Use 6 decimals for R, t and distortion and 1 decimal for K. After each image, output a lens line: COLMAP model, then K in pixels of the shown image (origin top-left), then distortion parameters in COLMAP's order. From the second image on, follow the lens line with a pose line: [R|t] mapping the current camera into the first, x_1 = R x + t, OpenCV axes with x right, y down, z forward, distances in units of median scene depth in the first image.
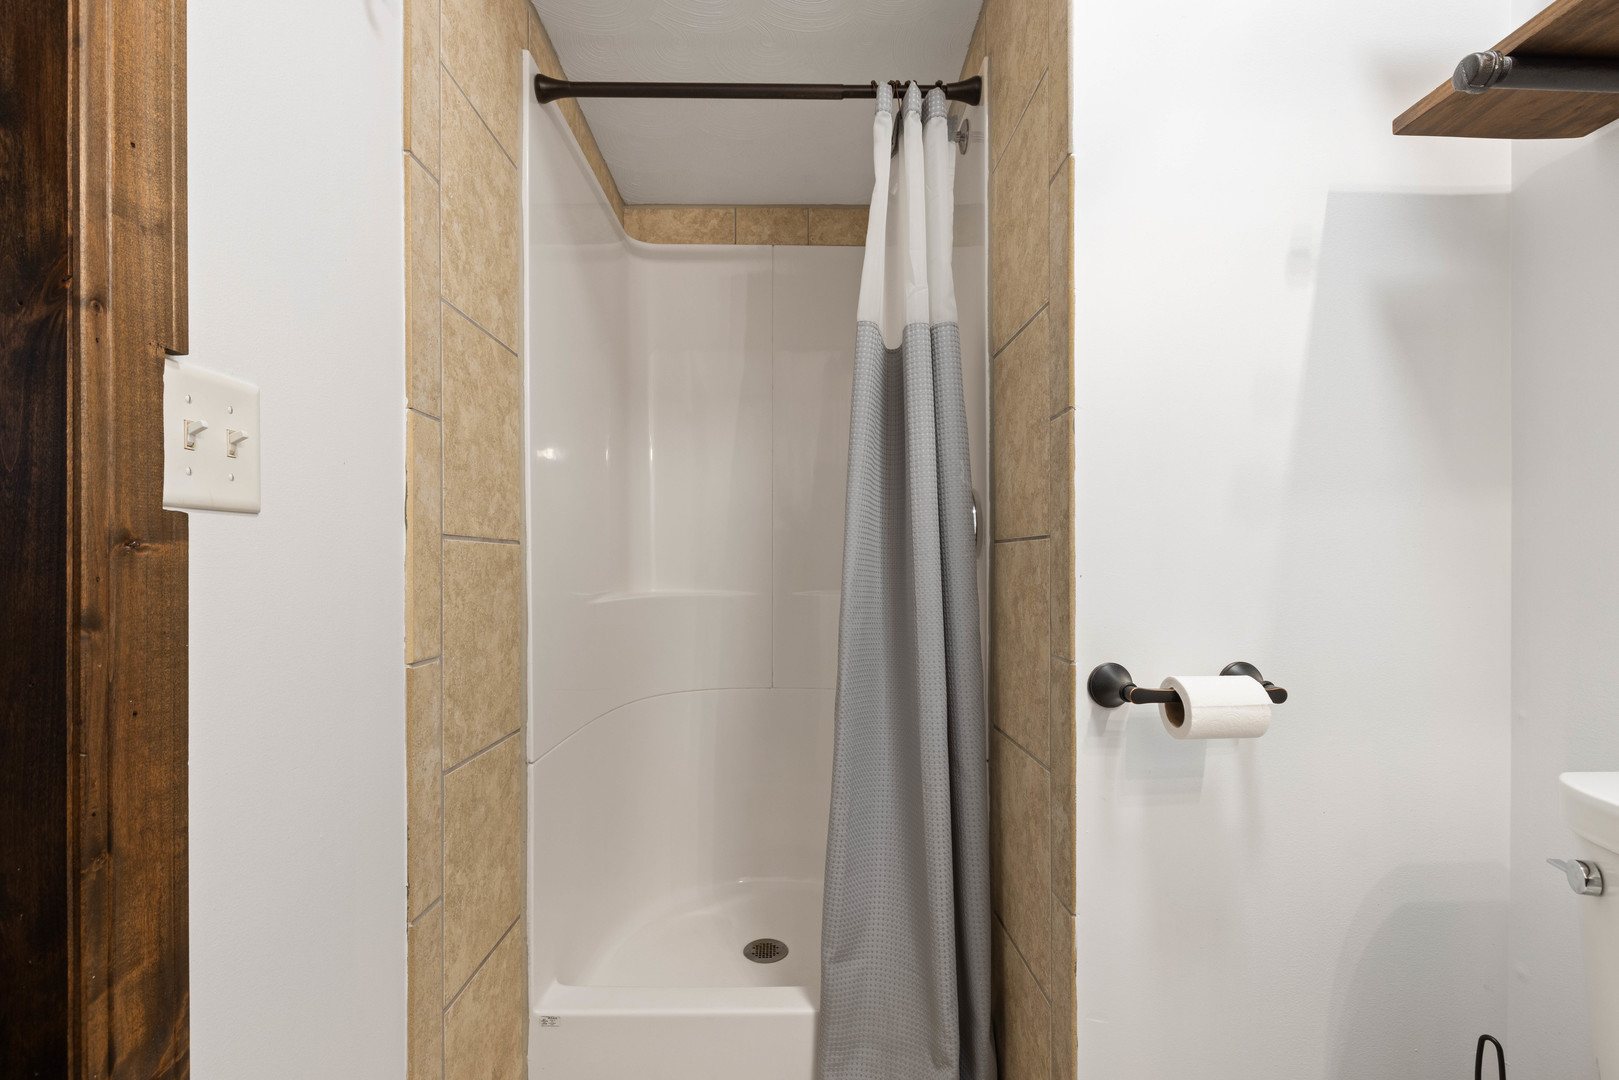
lens RADIAL K [[759.1, 0, 808.3], [0, 759.1, 569.1], [0, 0, 1]] dist [0.010635, -0.000620]
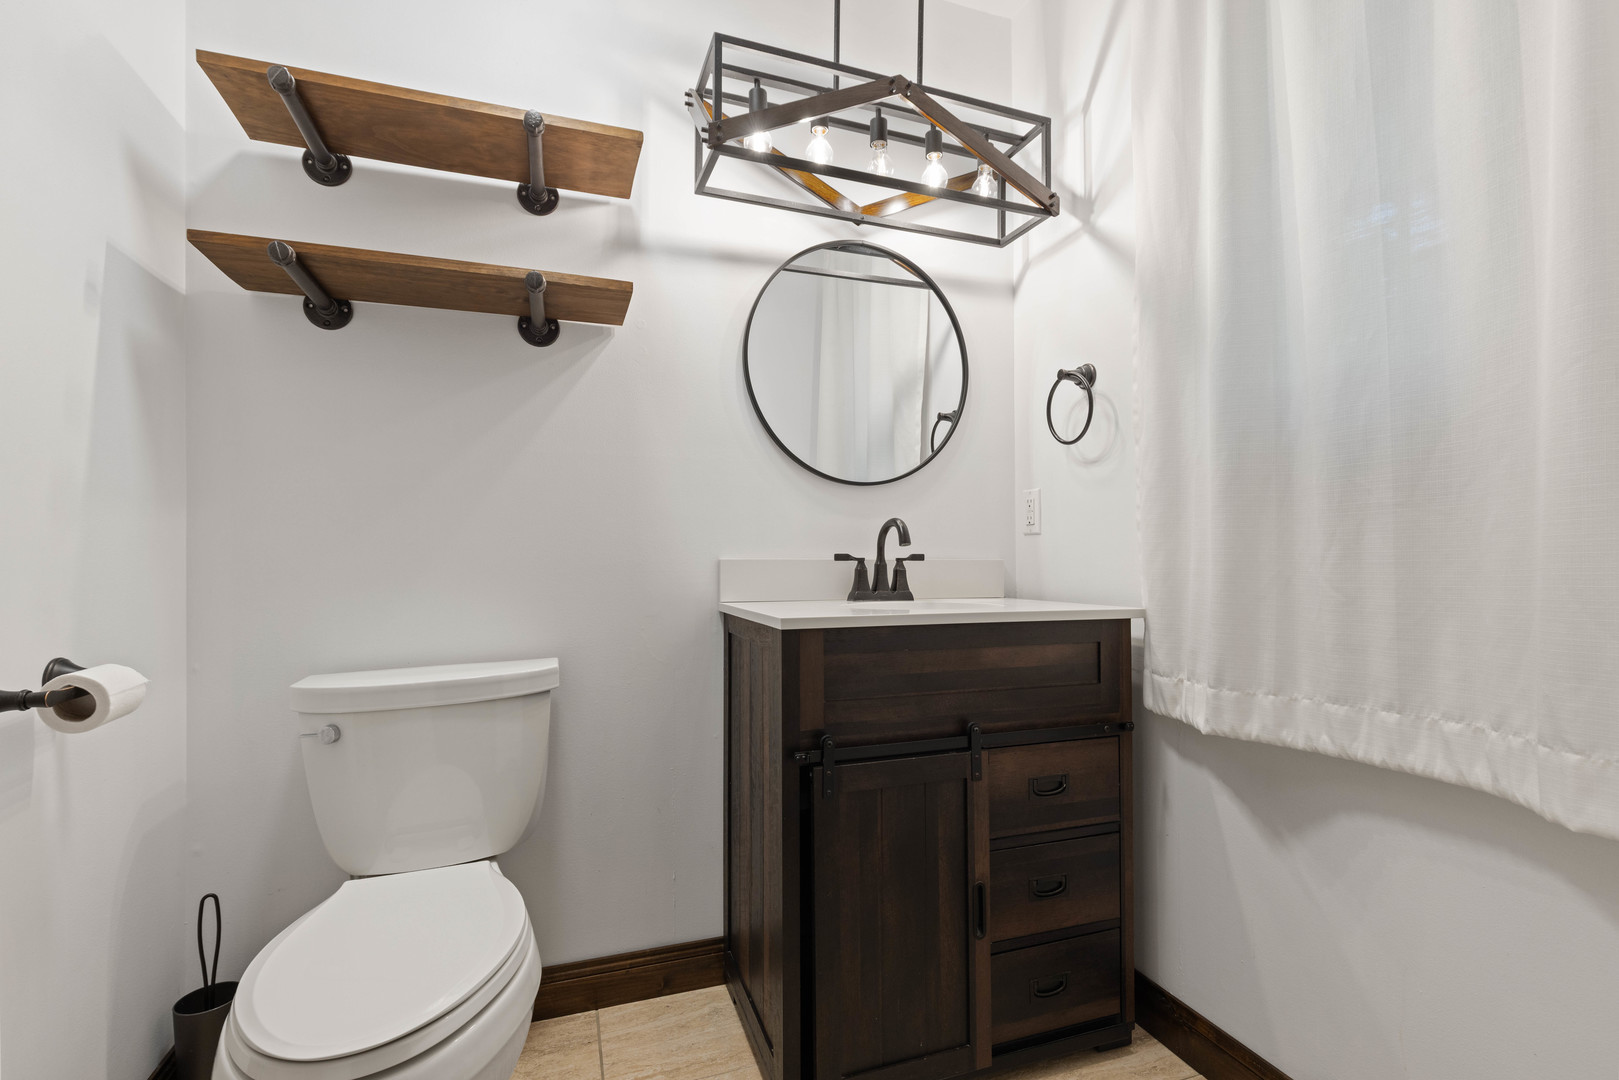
lens RADIAL K [[737.4, 0, 818.4], [0, 737.4, 550.5], [0, 0, 1]] dist [0.012127, 0.000018]
pose [[-0.312461, 0.004063, 0.949922, -0.731363], [0.009977, 0.999950, -0.000995, -0.013509], [-0.949878, 0.009167, -0.312486, 0.334722]]
